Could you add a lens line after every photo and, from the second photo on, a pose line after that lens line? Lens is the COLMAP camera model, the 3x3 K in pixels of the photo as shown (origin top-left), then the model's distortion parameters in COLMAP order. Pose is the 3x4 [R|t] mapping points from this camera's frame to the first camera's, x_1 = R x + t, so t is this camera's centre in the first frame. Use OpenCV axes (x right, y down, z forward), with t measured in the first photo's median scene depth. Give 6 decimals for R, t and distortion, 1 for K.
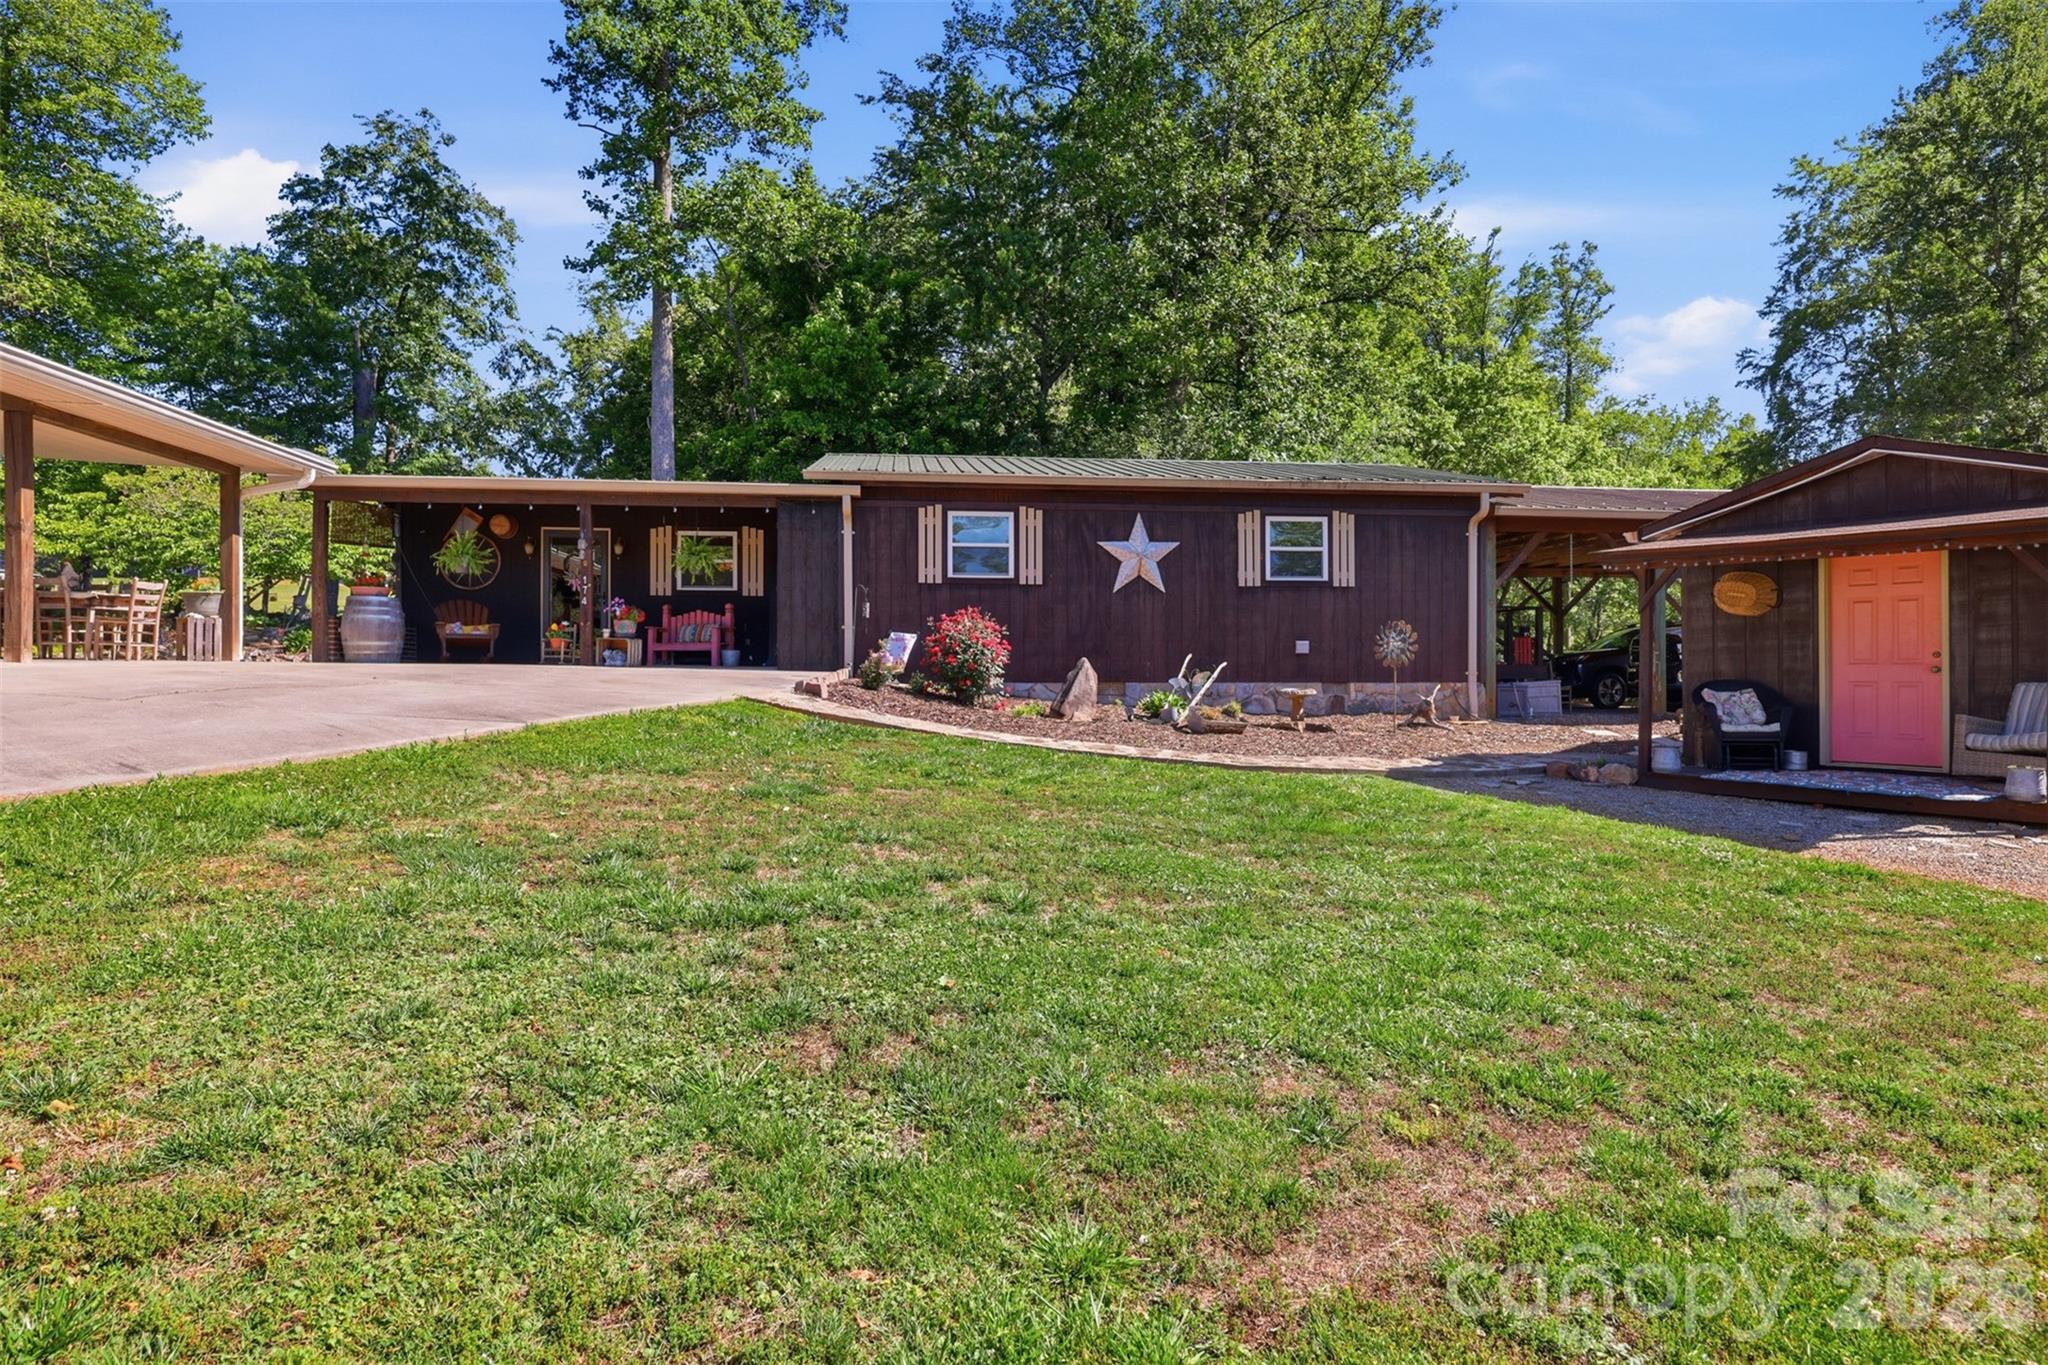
lens RADIAL K [[1111.2, 0, 1041.8], [0, 1111.2, 673.2], [0, 0, 1]] dist [0.006806, -0.001153]
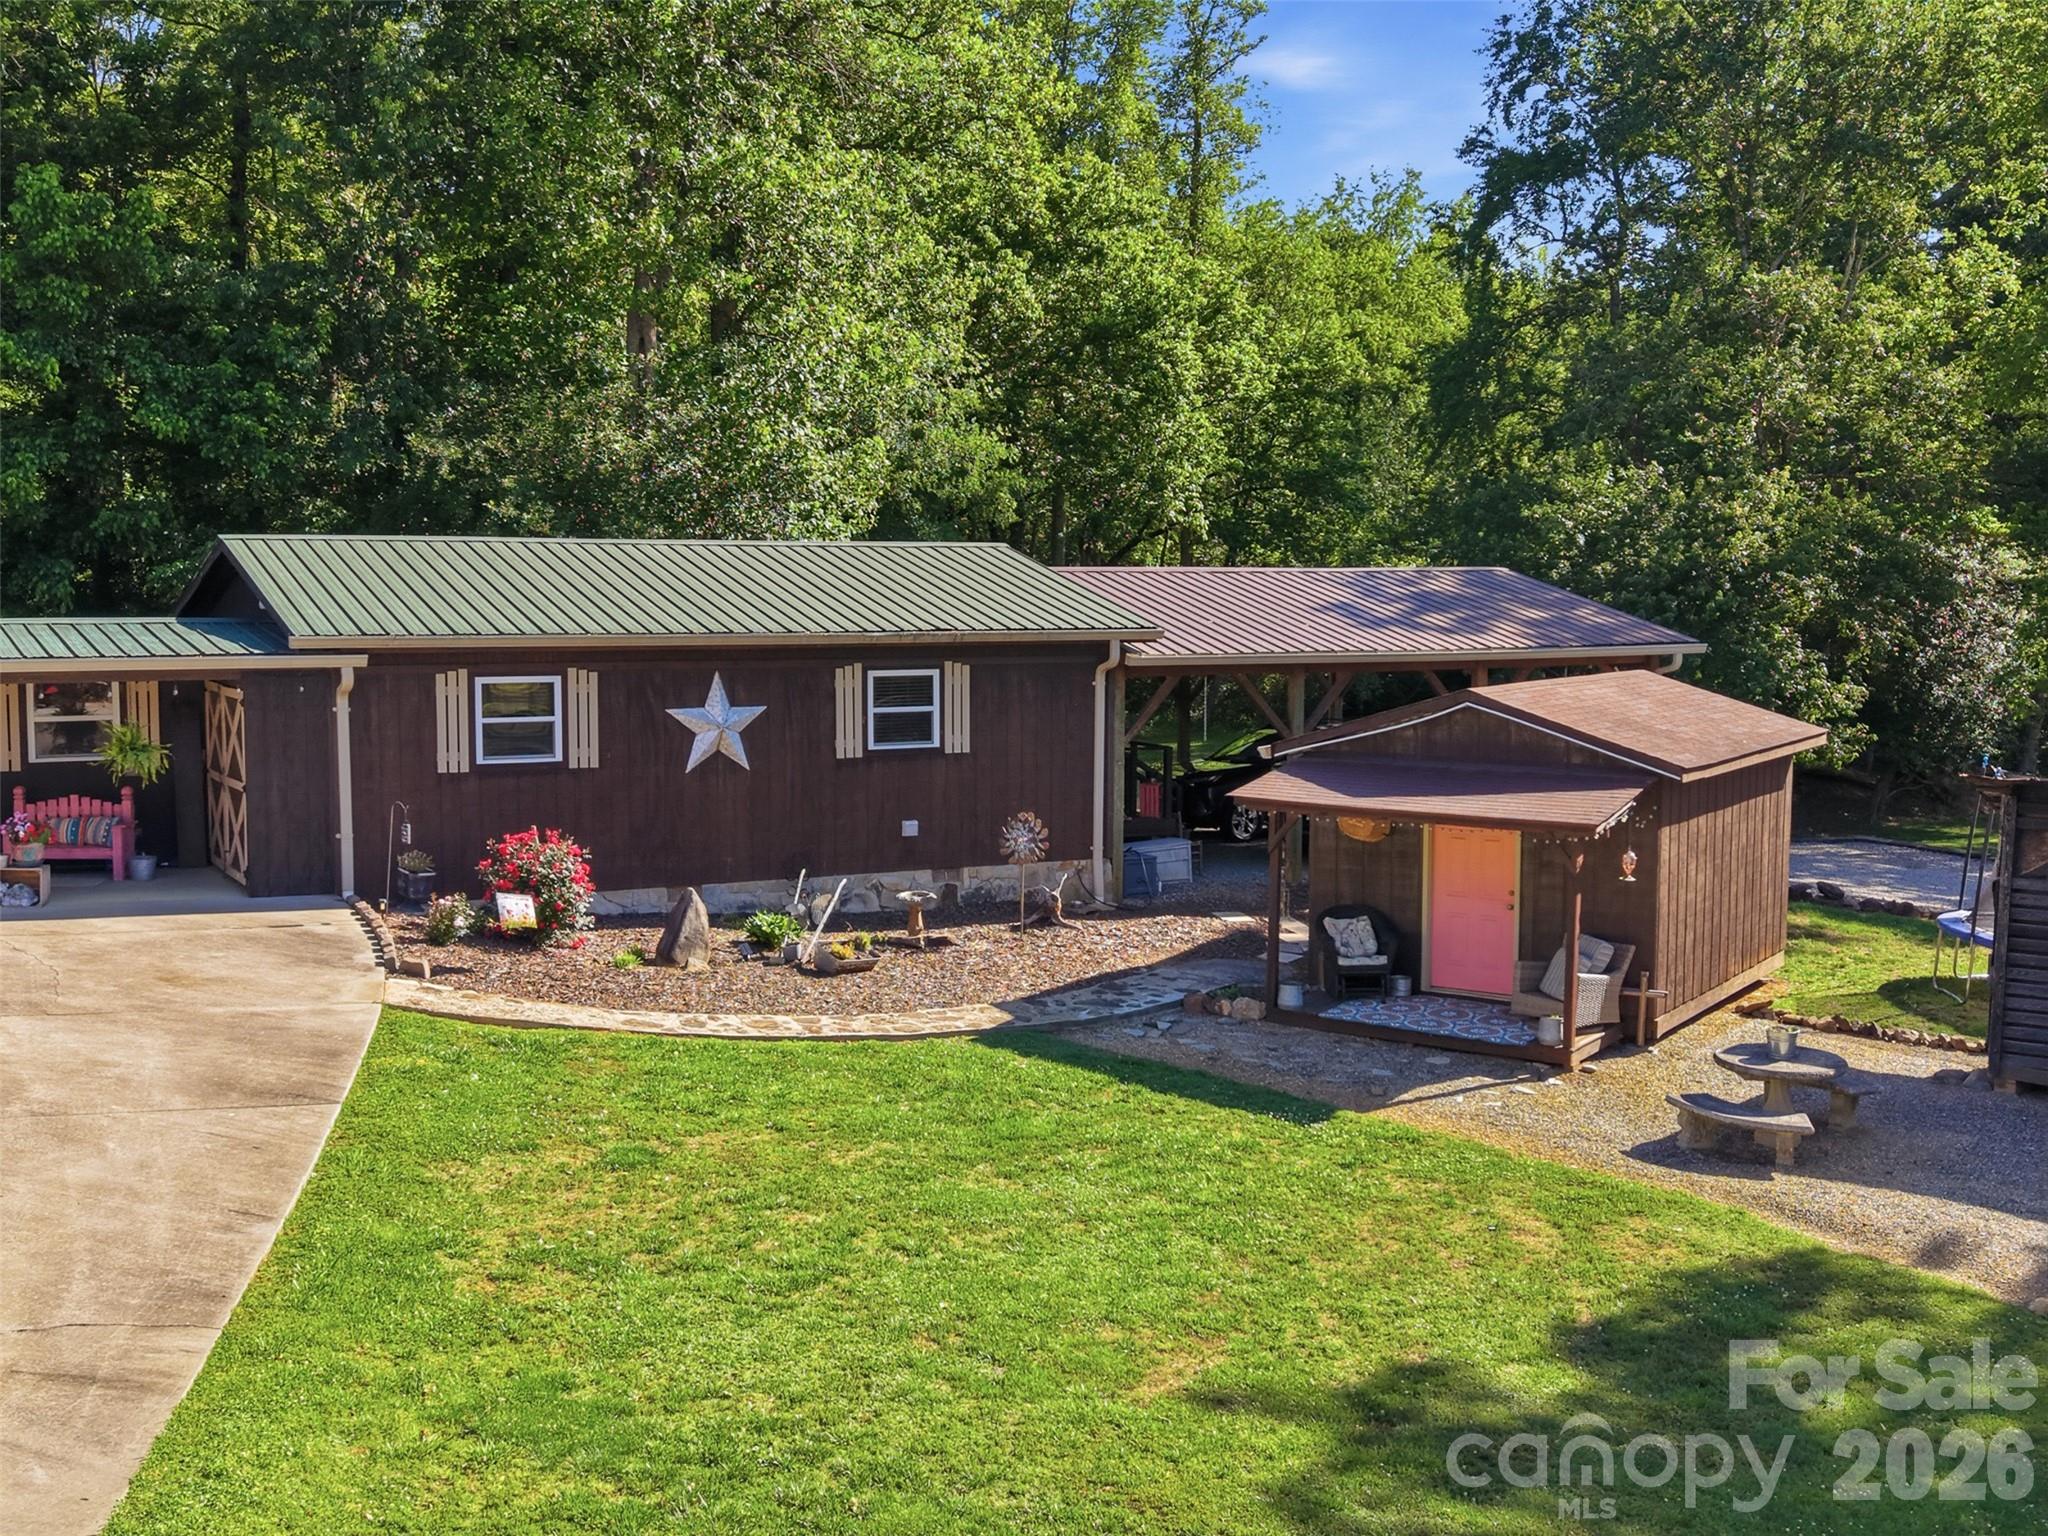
lens RADIAL K [[2286.3, 0, 1021.5], [0, 2286.3, 773.8], [0, 0, 1]] dist [0.096136, 0.000000]
pose [[0.931182, -0.027883, 0.363487, -0.308255], [-0.007644, 0.995358, 0.095938, -0.231713], [-0.364474, -0.092114, 0.926646, -0.604601]]
